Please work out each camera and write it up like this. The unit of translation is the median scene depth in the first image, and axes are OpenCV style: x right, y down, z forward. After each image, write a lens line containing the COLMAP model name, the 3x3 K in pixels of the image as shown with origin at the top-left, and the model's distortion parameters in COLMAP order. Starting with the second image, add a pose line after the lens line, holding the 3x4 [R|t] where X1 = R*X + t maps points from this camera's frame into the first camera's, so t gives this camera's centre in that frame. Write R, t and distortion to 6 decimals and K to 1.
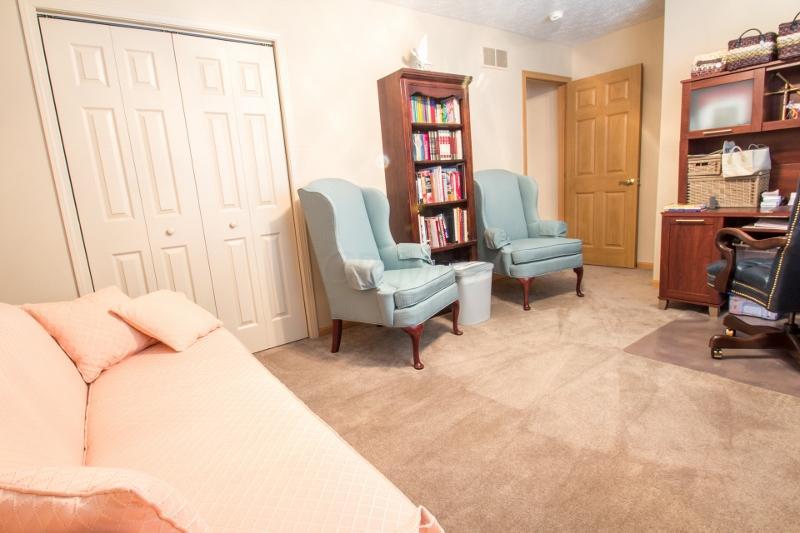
lens RADIAL K [[401.3, 0, 401.7], [0, 401.3, 269.1], [0, 0, 1]] dist [-0.002660, -0.001205]
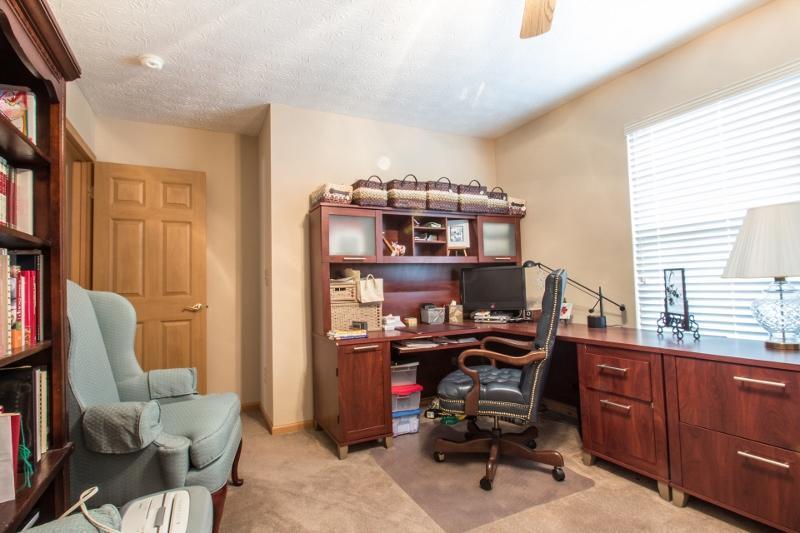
lens RADIAL K [[401.3, 0, 401.7], [0, 401.3, 269.1], [0, 0, 1]] dist [-0.002660, -0.001205]
pose [[0.215653, 0.106818, 0.970610, -0.168578], [0.206021, 0.966646, -0.152156, -0.129843], [-0.954489, 0.232779, 0.186453, 0.665005]]
